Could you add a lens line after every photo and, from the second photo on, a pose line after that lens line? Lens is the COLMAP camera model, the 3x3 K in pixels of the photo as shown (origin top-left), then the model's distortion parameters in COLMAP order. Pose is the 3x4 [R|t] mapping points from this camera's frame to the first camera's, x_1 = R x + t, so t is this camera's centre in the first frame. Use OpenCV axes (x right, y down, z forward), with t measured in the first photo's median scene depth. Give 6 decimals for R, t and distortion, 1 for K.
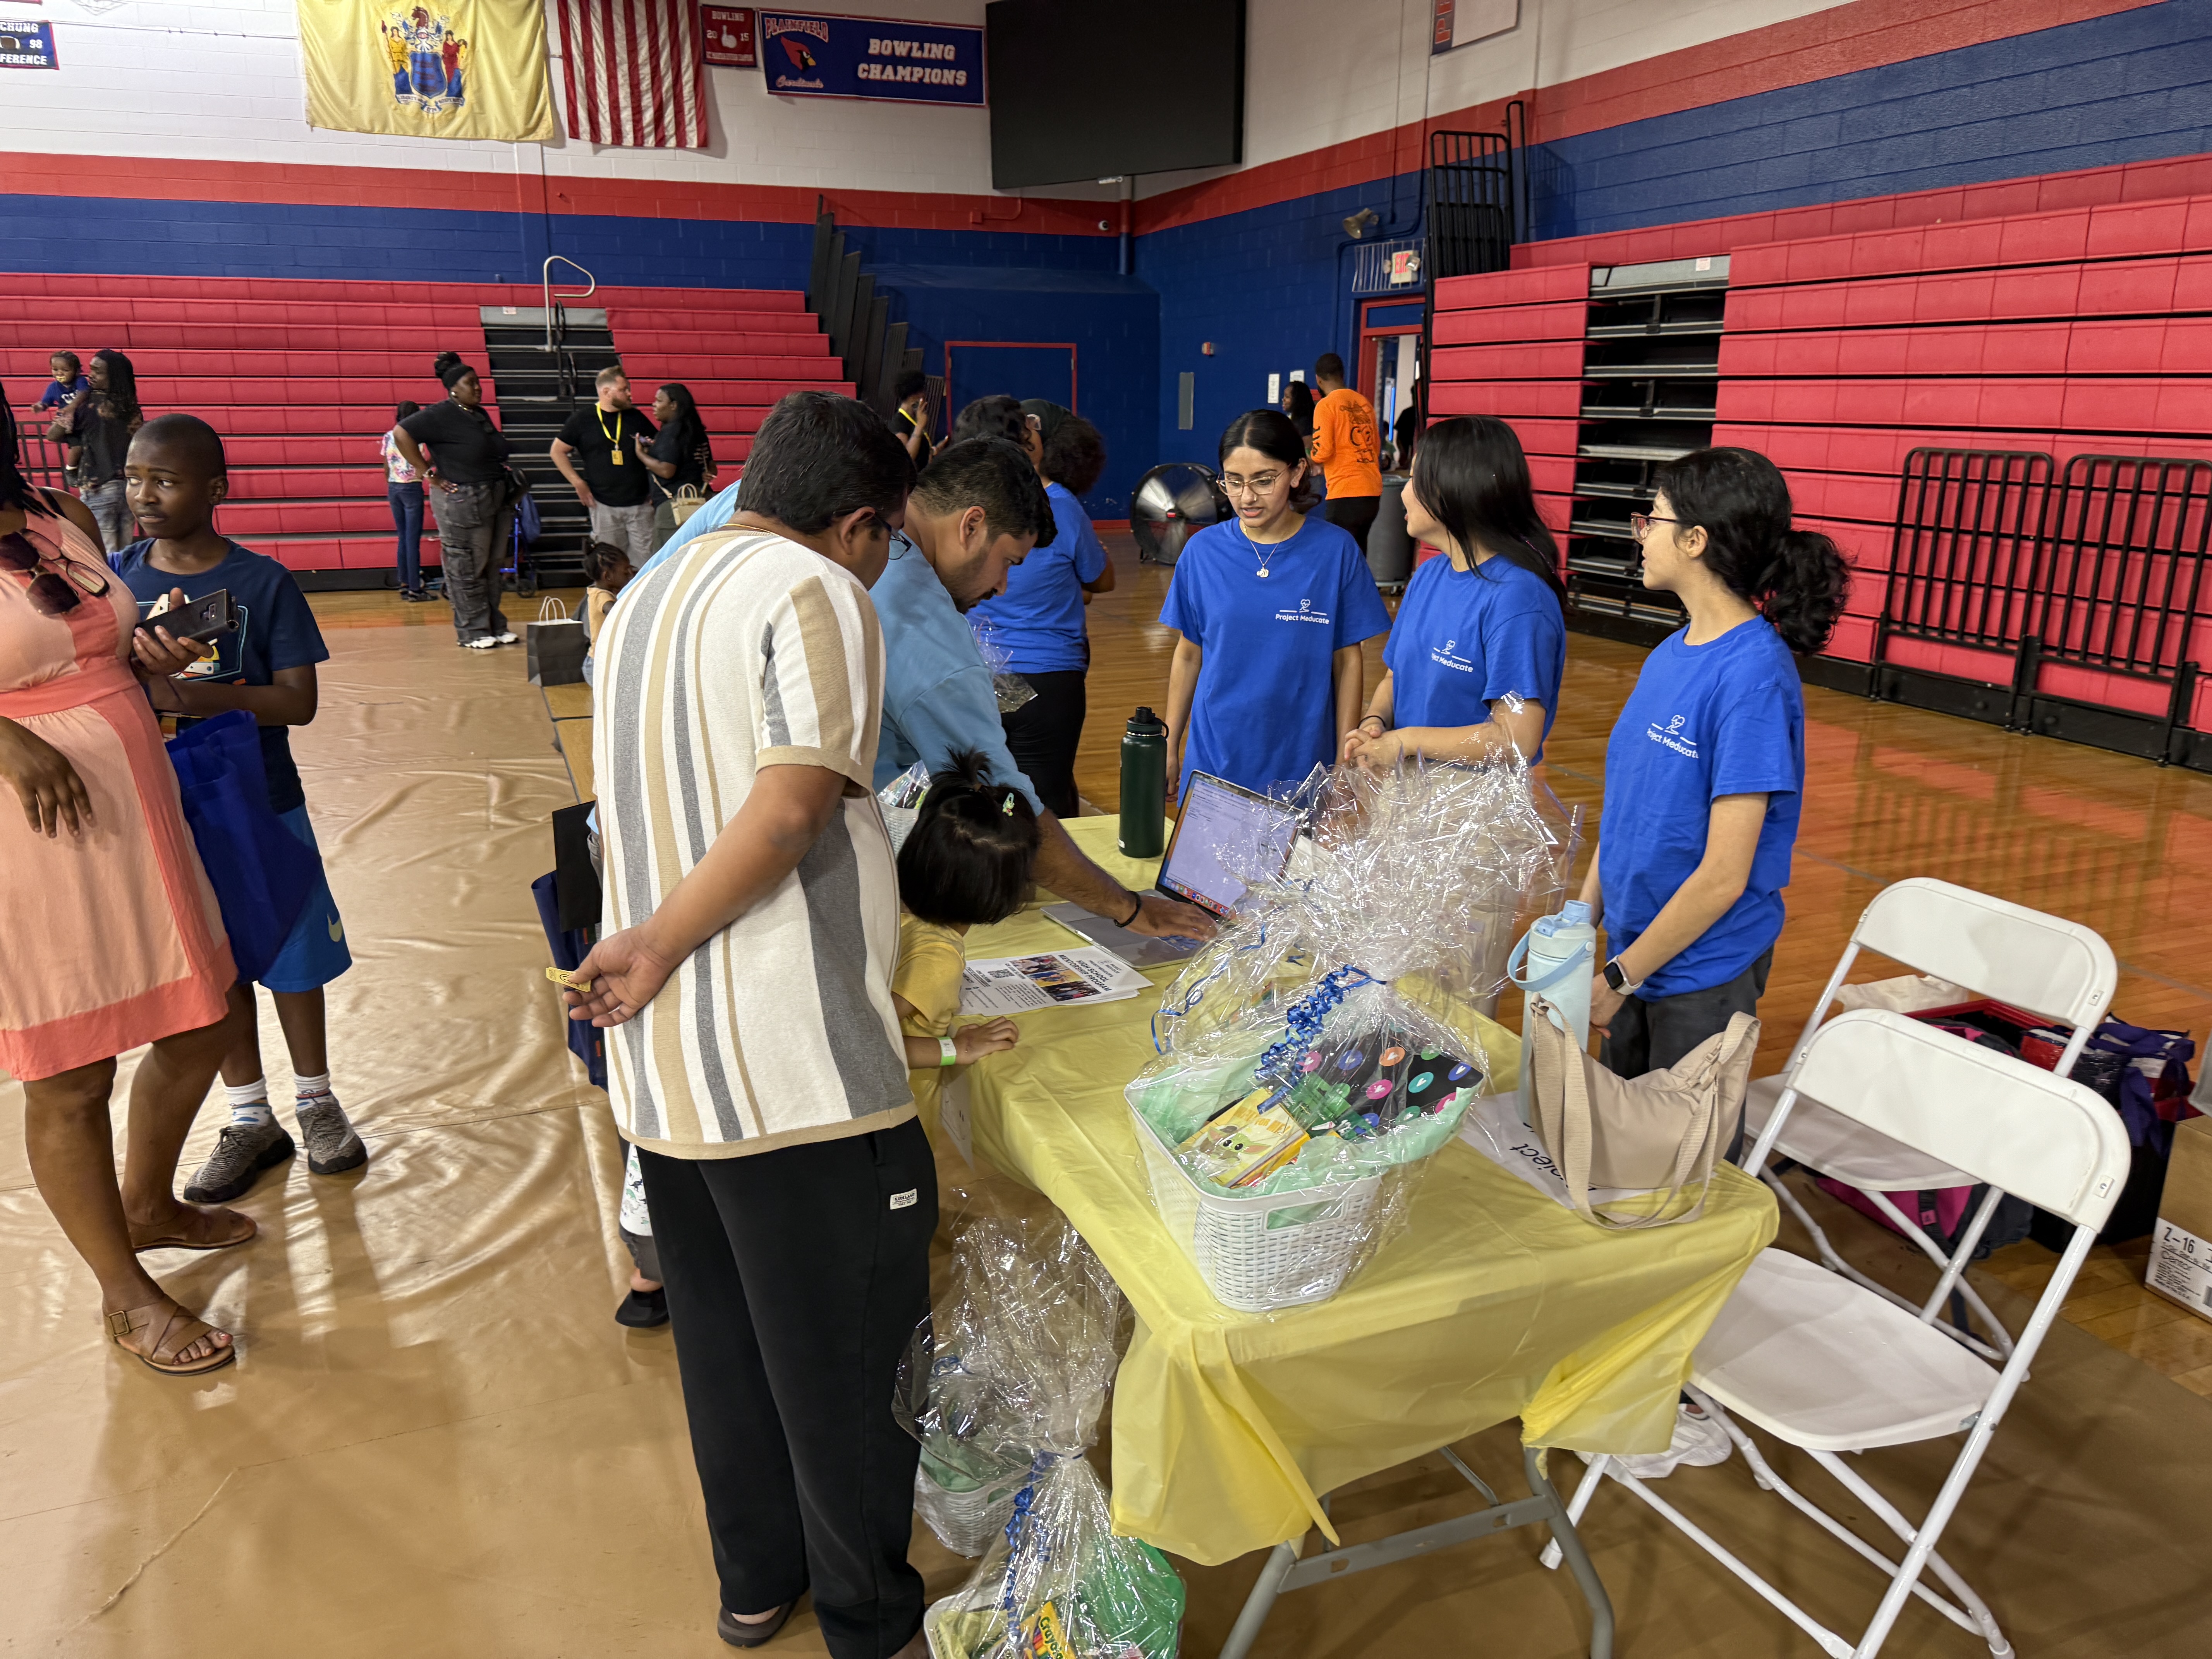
lens RADIAL K [[1604.3, 0, 1091.3], [0, 1604.3, 823.1], [0, 0, 1]] dist [0.003215, -0.007693]
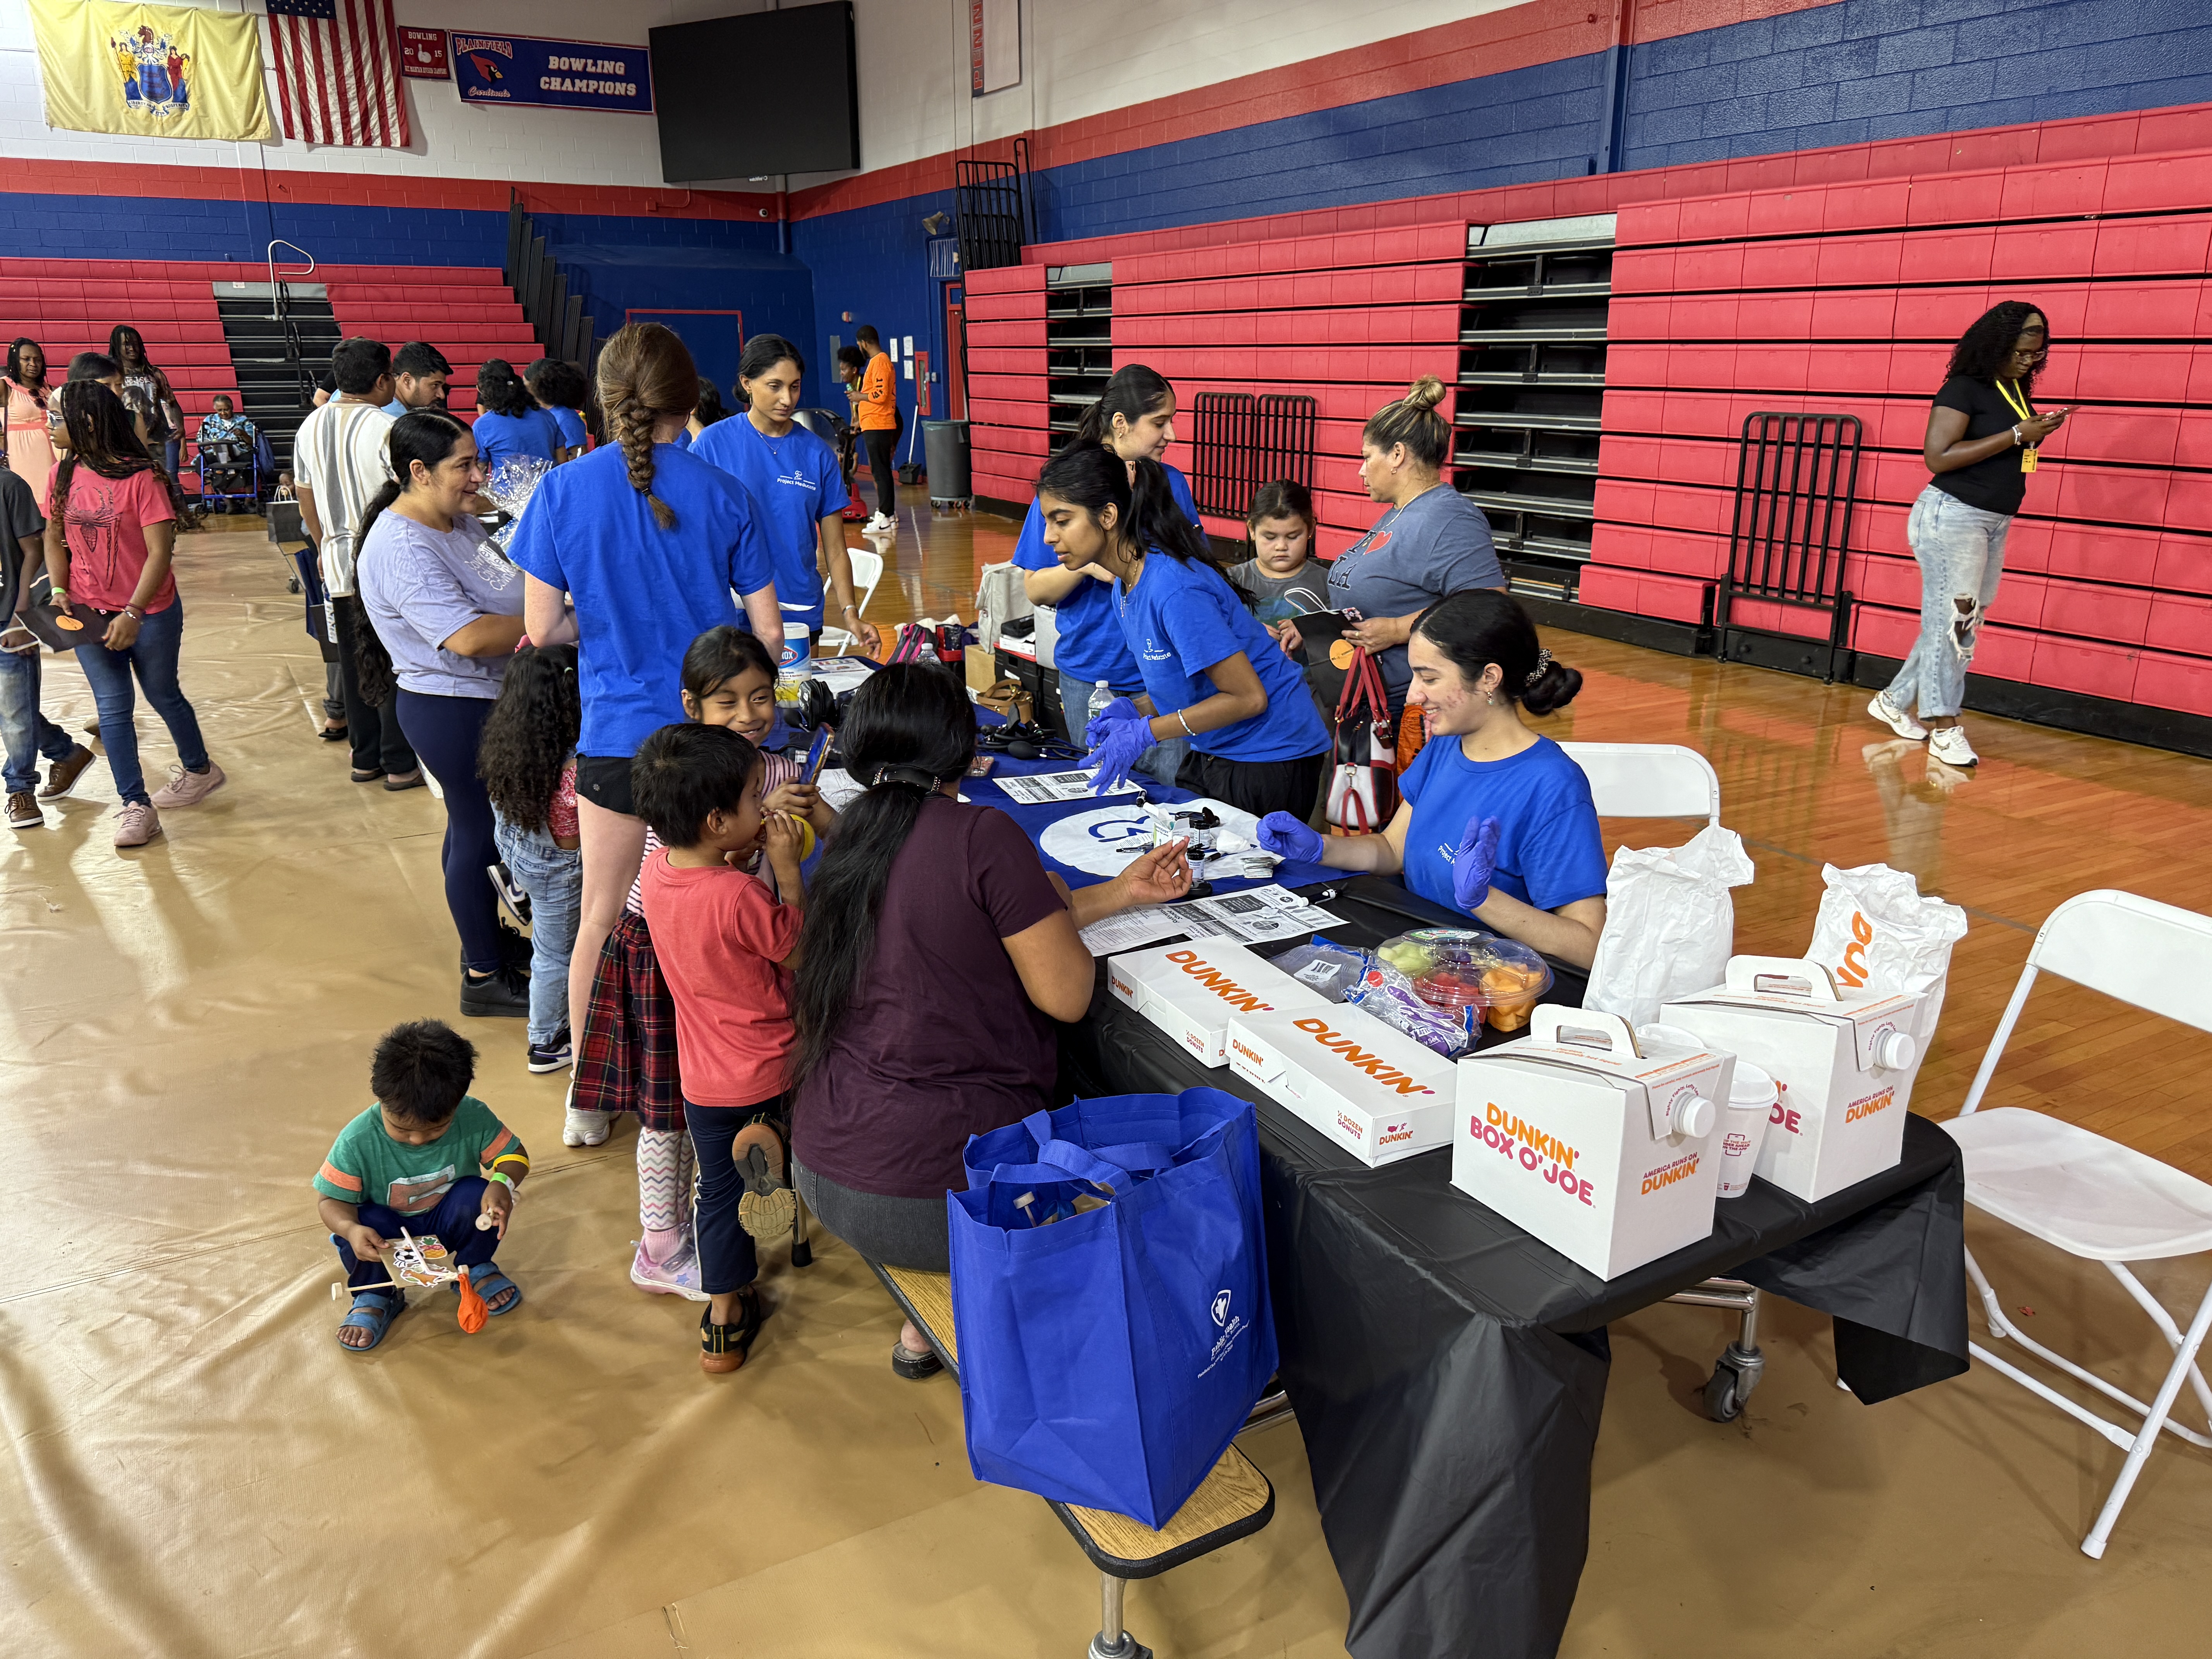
lens RADIAL K [[1604.9, 0, 1140.5], [0, 1604.9, 823.8], [0, 0, 1]] dist [-0.010411, -0.002866]
pose [[0.987531, -0.044478, 0.151012, 0.099083], [0.040733, 0.998783, 0.027806, 0.072145], [-0.152065, -0.021308, 0.988141, -0.275012]]
